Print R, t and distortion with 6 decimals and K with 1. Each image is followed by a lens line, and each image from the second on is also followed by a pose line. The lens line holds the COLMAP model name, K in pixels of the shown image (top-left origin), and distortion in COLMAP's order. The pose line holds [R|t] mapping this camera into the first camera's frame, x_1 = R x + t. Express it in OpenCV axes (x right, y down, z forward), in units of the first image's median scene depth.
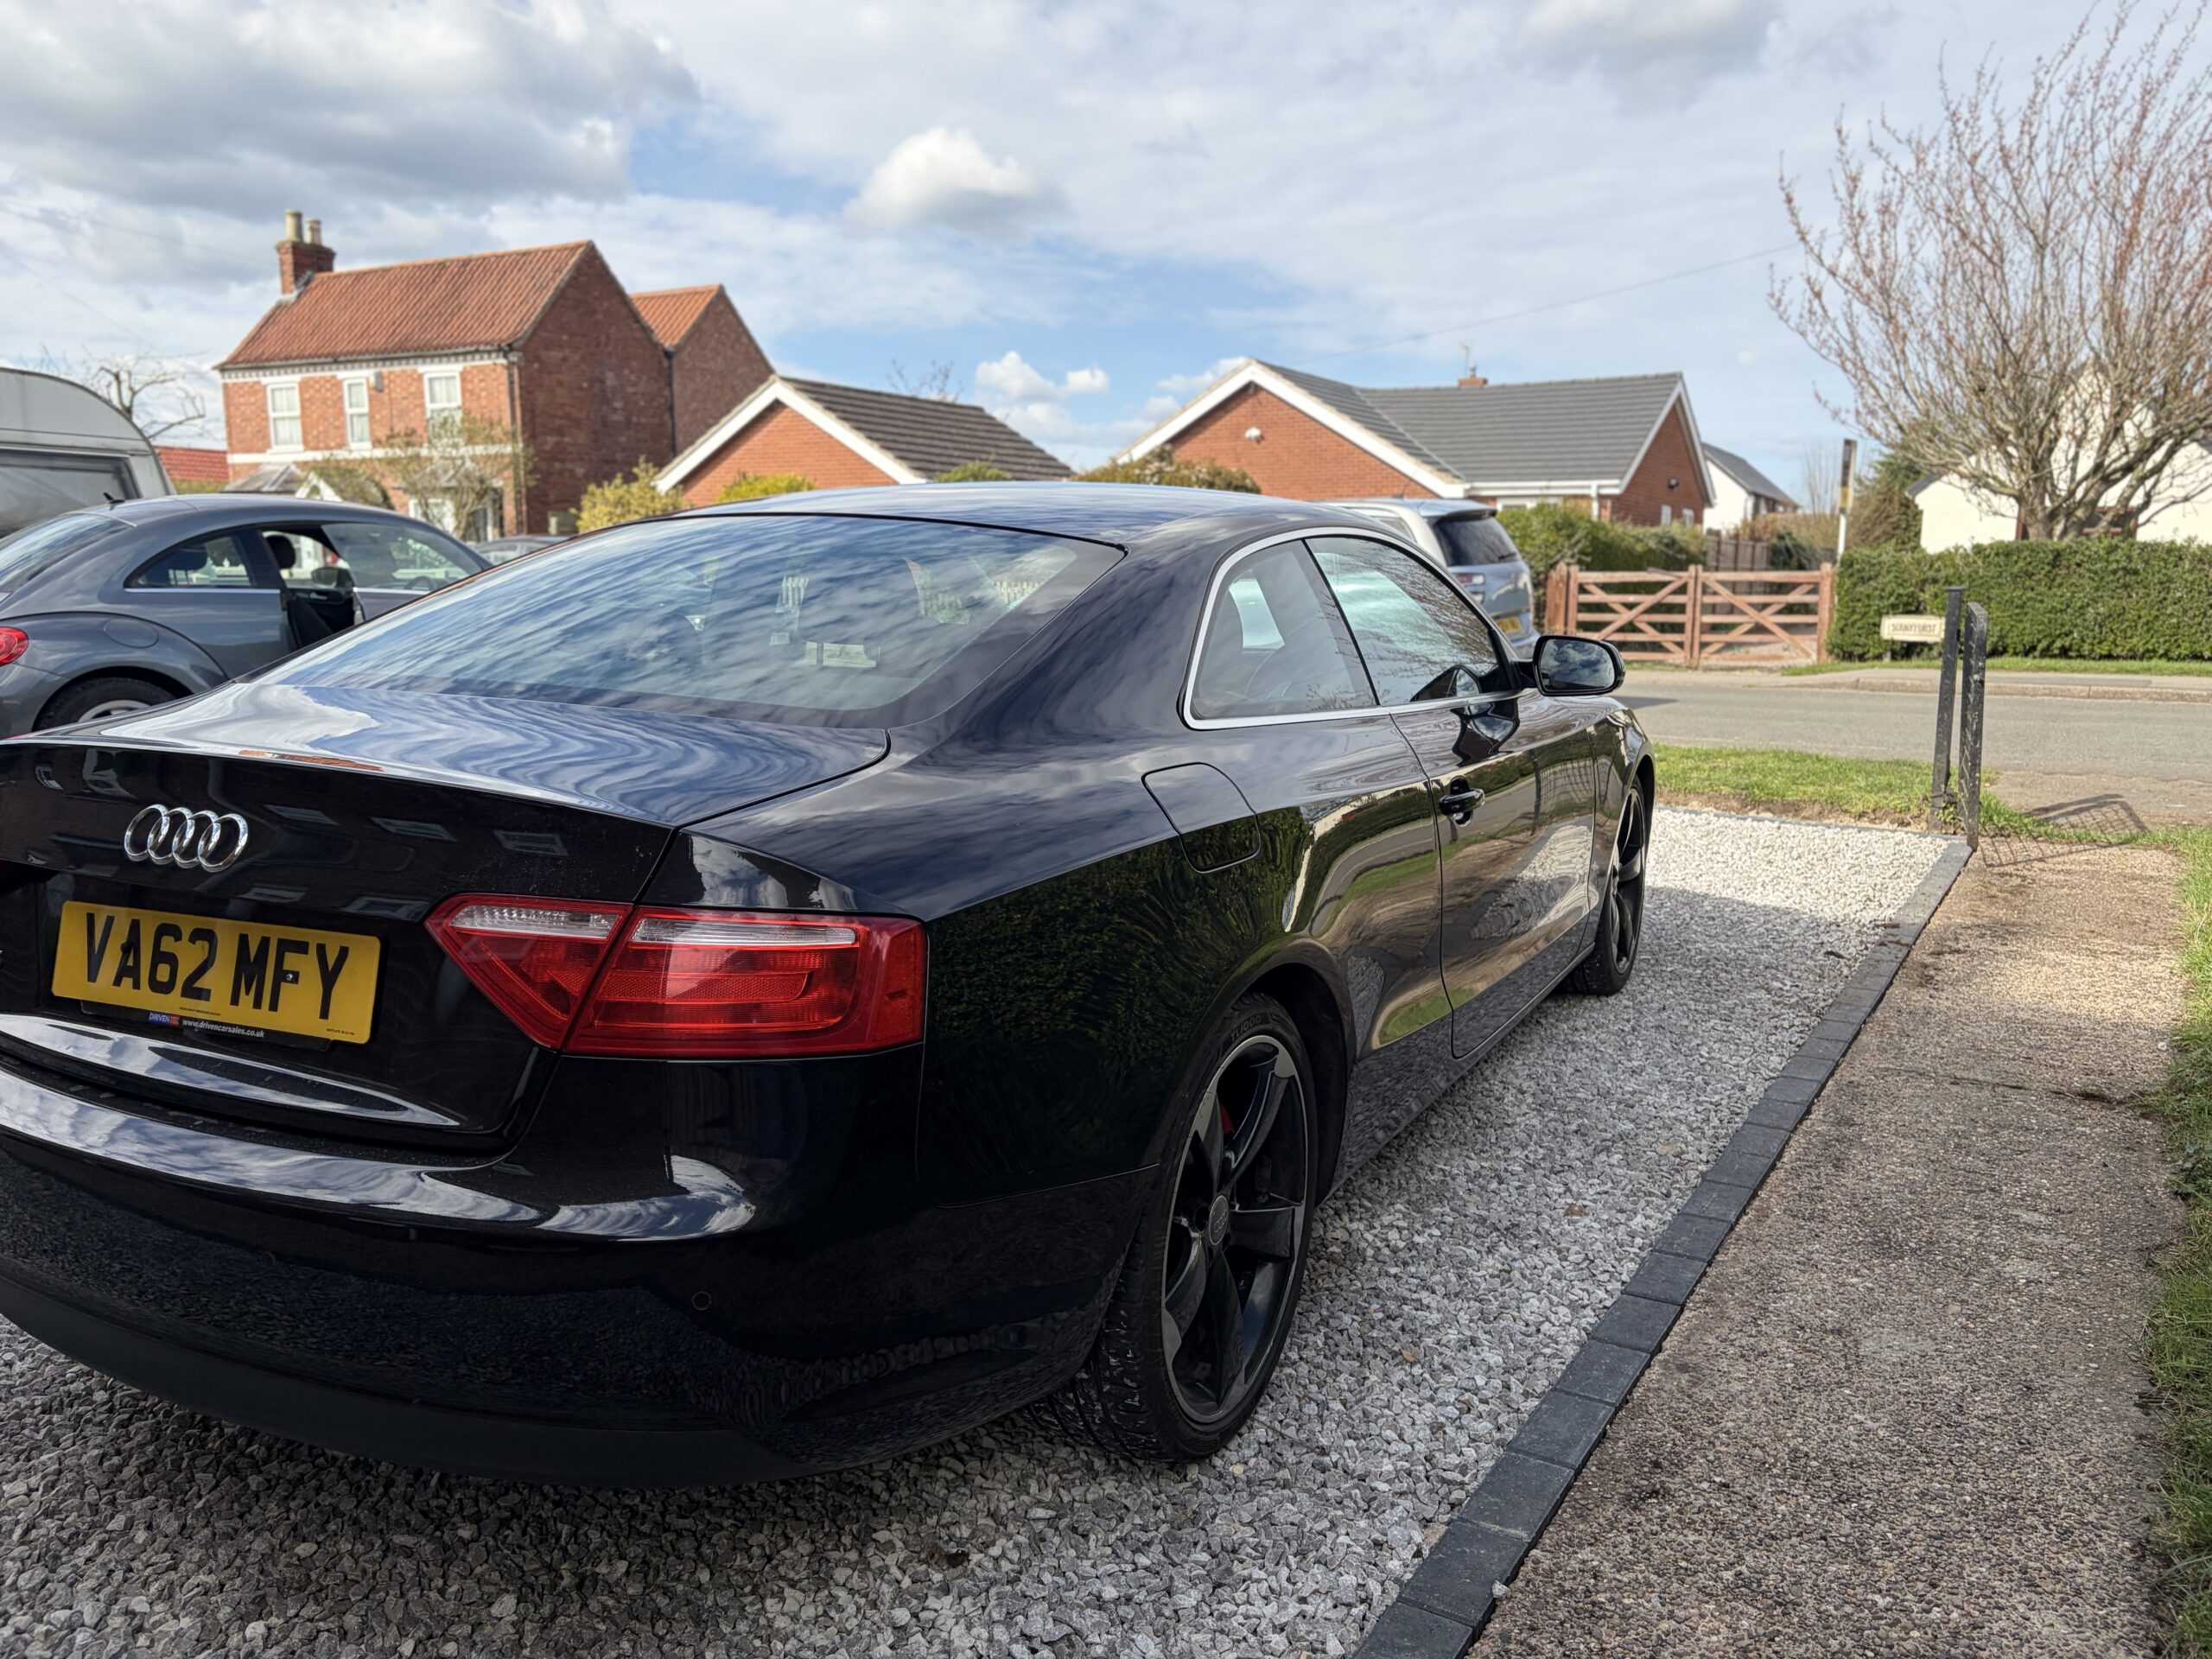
lens RADIAL K [[1678.0, 0, 1142.7], [0, 1678.0, 810.9], [0, 0, 1]] dist [0.054405, -0.049463]
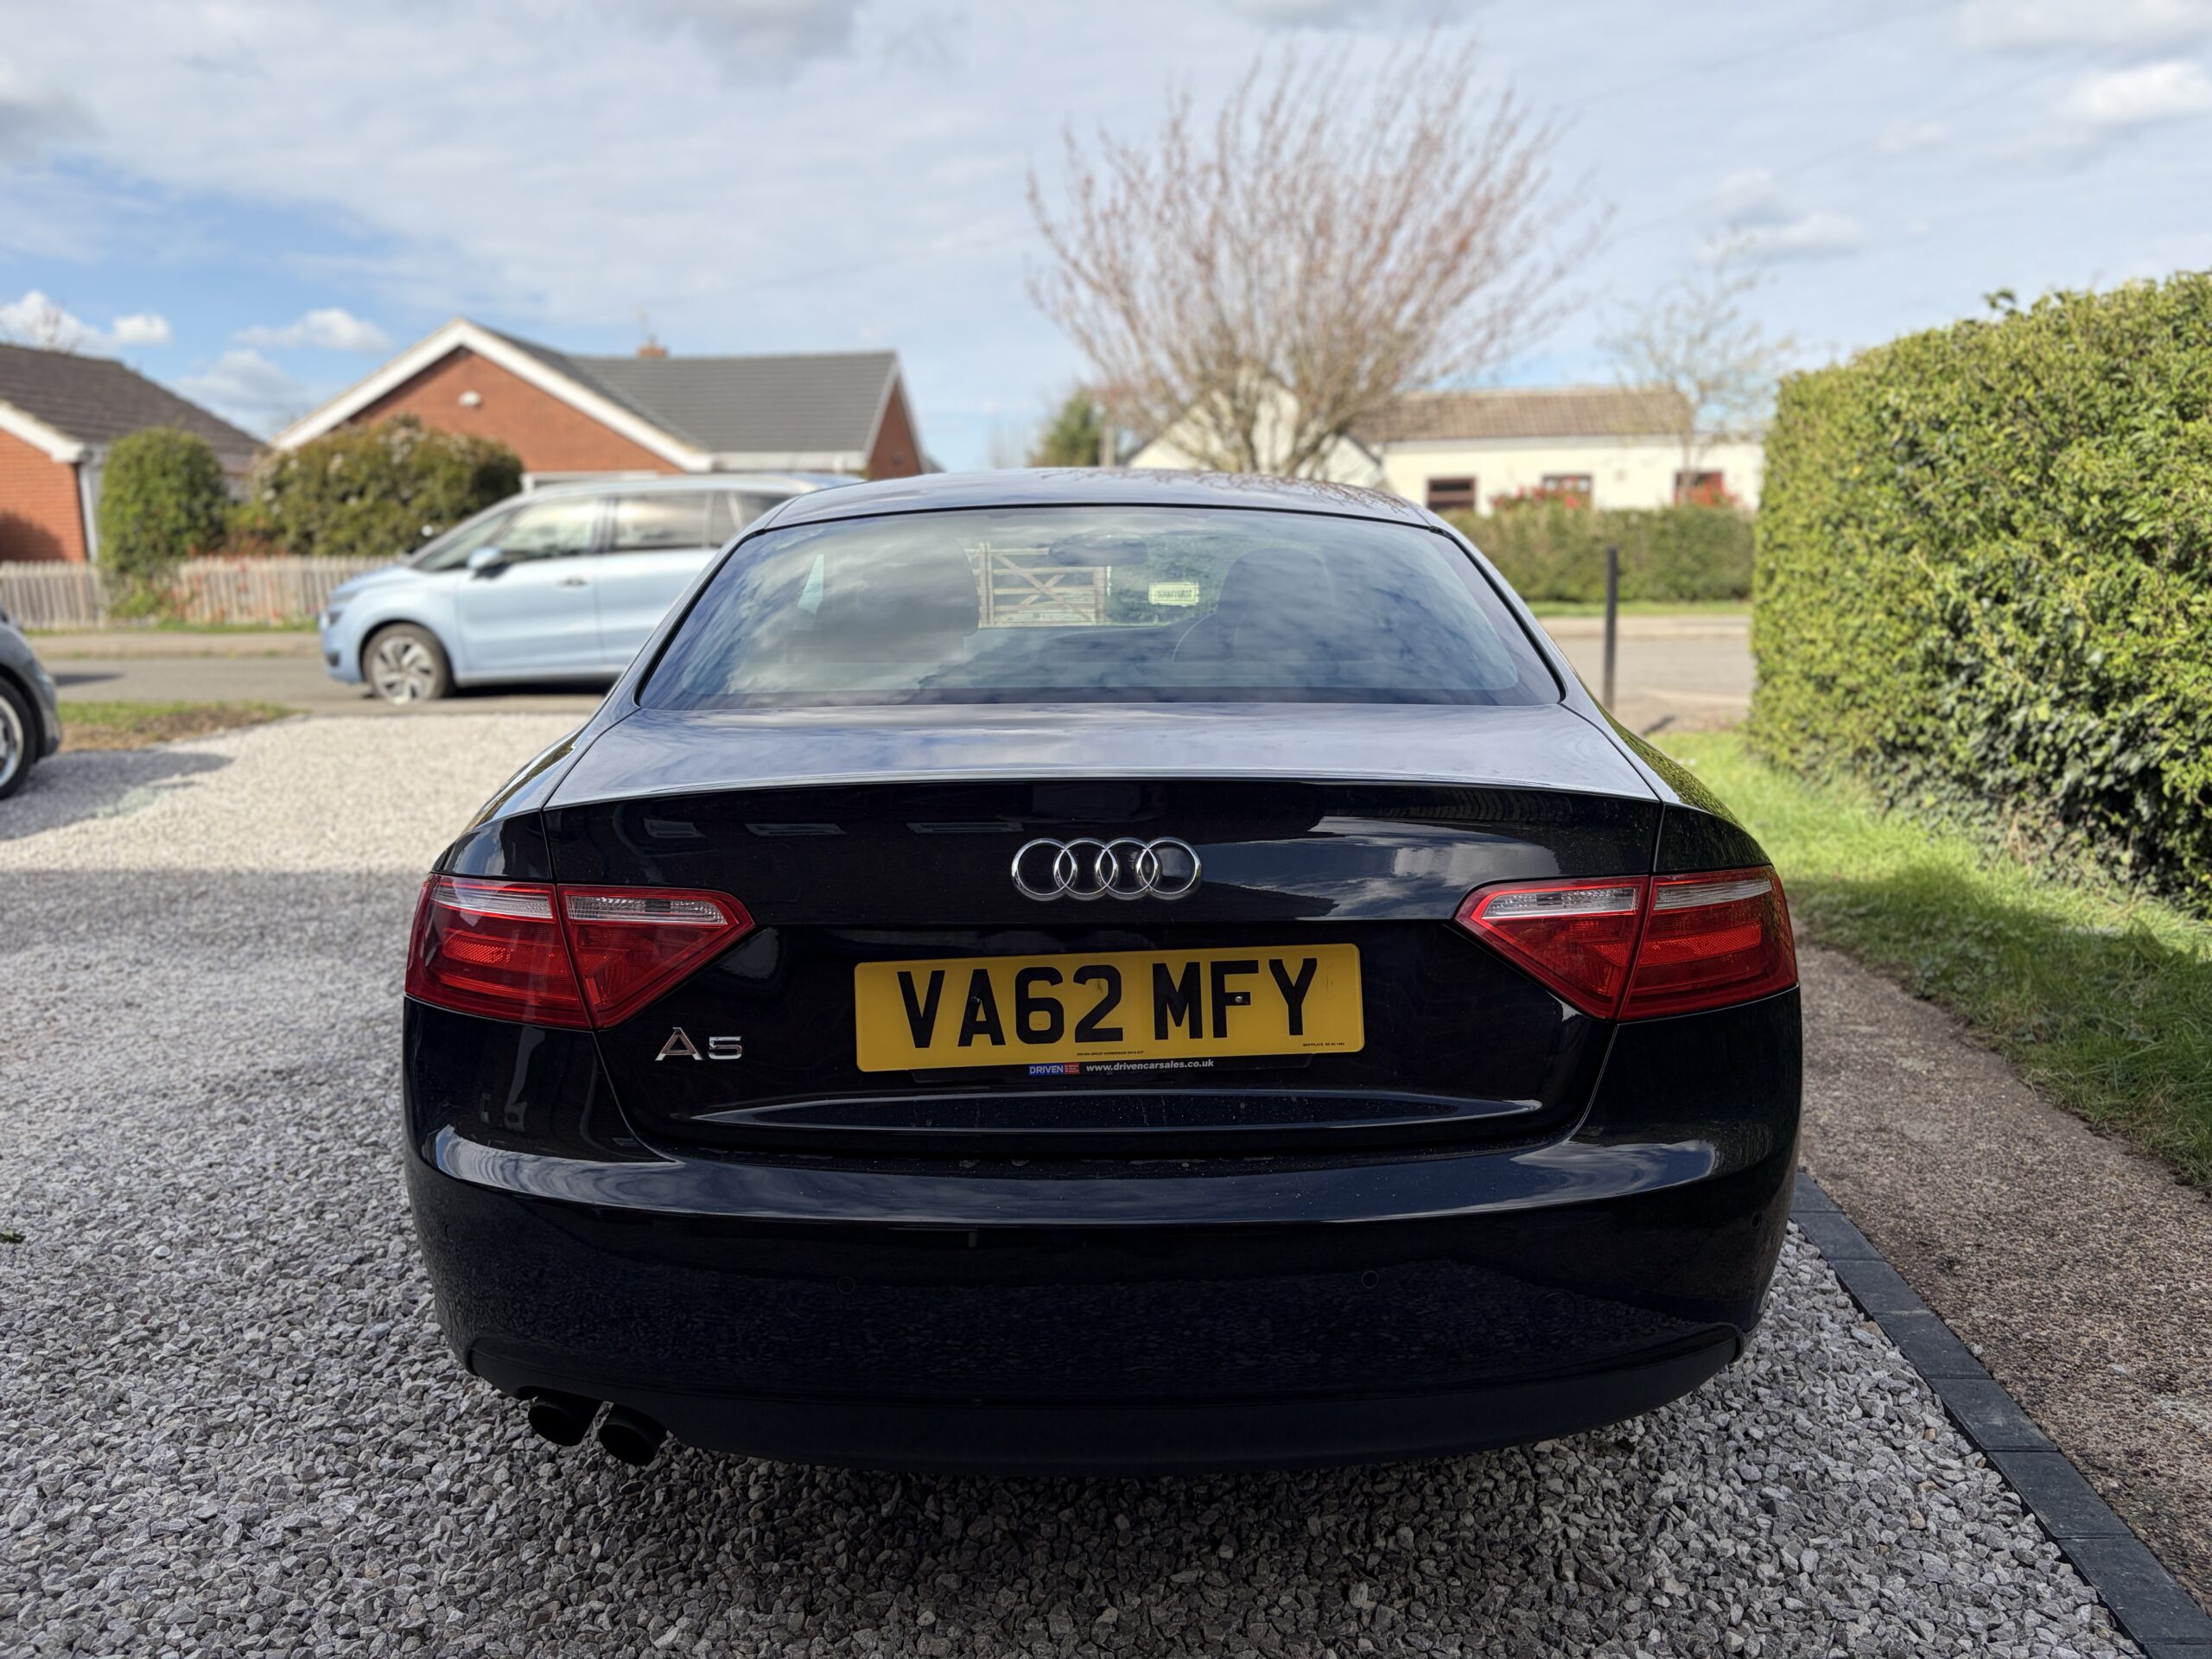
lens RADIAL K [[1678.0, 0, 1124.5], [0, 1678.0, 831.1], [0, 0, 1]] dist [0.054405, -0.049463]
pose [[0.883575, -0.100951, 0.457279, -0.109653], [0.088381, 0.994888, 0.048864, -0.005497], [-0.459874, -0.002760, 0.887980, 0.020245]]
